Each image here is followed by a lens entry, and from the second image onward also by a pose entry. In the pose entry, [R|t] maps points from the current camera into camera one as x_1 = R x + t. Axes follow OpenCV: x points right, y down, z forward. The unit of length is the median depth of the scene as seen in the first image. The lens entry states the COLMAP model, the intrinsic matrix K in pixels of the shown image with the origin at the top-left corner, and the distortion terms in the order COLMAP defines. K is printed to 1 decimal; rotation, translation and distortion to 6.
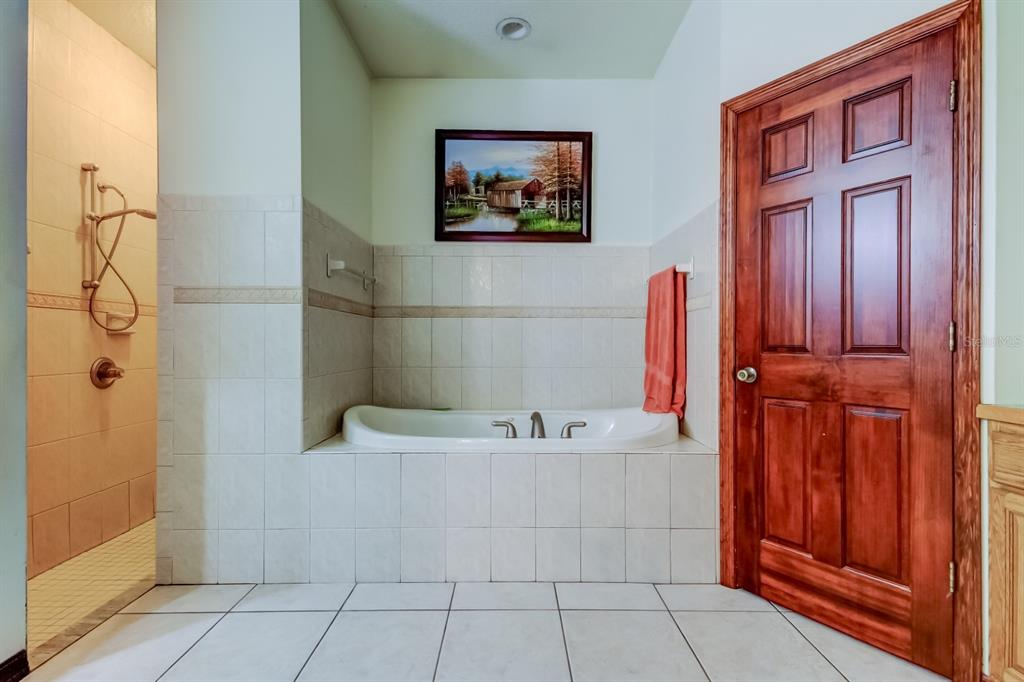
lens RADIAL K [[489.6, 0, 510.2], [0, 489.6, 341.8], [0, 0, 1]] dist [0.009180, -0.000547]
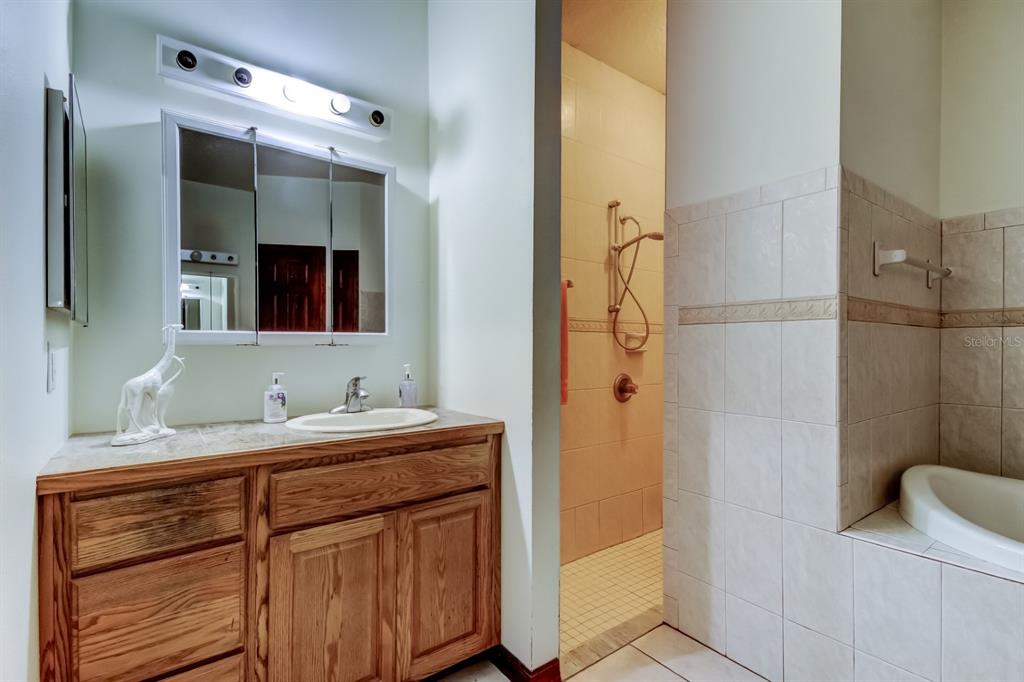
lens RADIAL K [[474.5, 0, 513.2], [0, 474.5, 348.7], [0, 0, 1]] dist [0.017292, 0.000155]
pose [[0.593734, 0.004679, -0.804648, -0.119022], [-0.001492, 0.999988, 0.004713, -0.030010], [0.804660, -0.001598, 0.593733, 0.174670]]
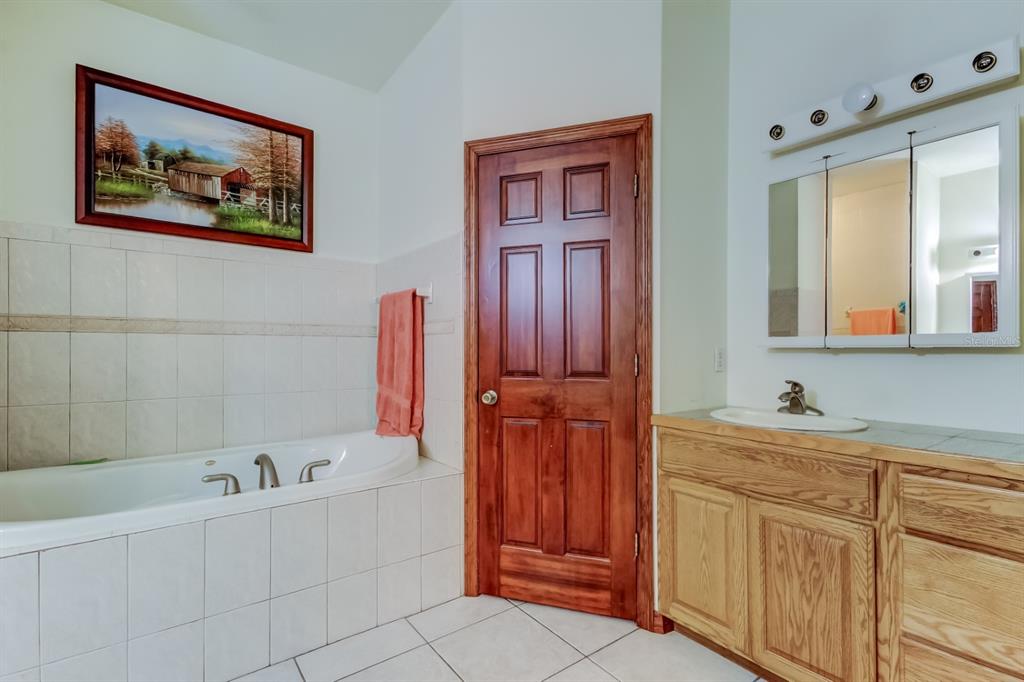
lens RADIAL K [[474.5, 0, 513.2], [0, 474.5, 348.7], [0, 0, 1]] dist [0.017292, 0.000155]
pose [[0.799862, -0.002339, 0.600179, -0.081303], [0.002207, 0.999997, 0.000956, -0.031517], [-0.600180, 0.000559, 0.799865, 0.090883]]
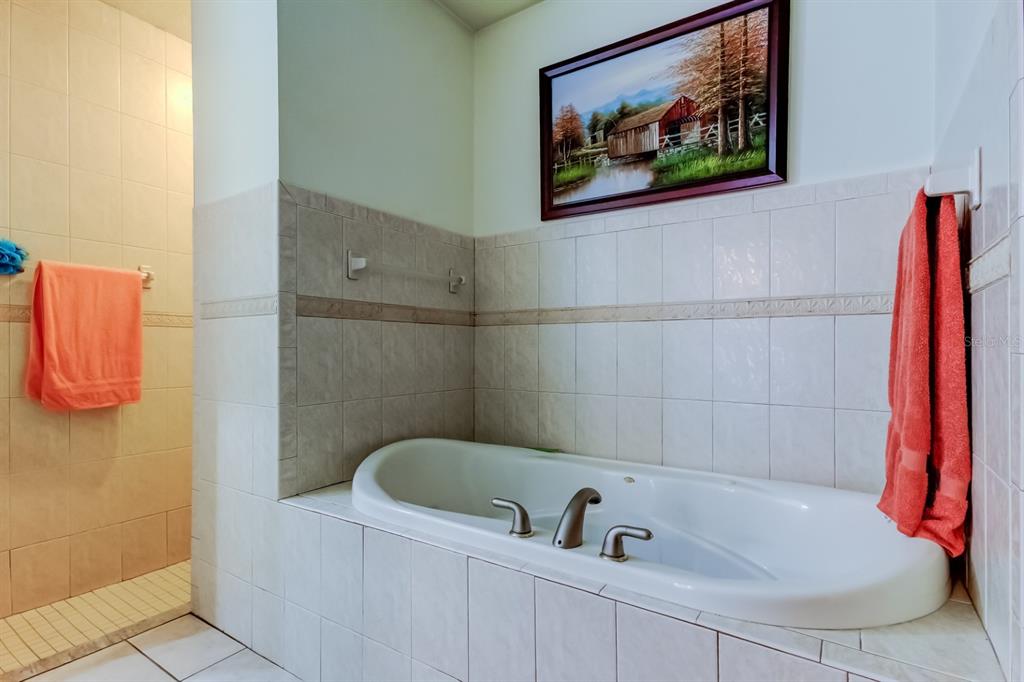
lens RADIAL K [[492.6, 0, 493.2], [0, 492.6, 347.8], [0, 0, 1]] dist [0.016530, 0.000246]
pose [[0.825693, -0.002734, -0.564114, 0.252870], [0.002674, 0.999996, -0.000932, -0.016988], [0.564114, -0.000739, 0.825697, 0.417797]]
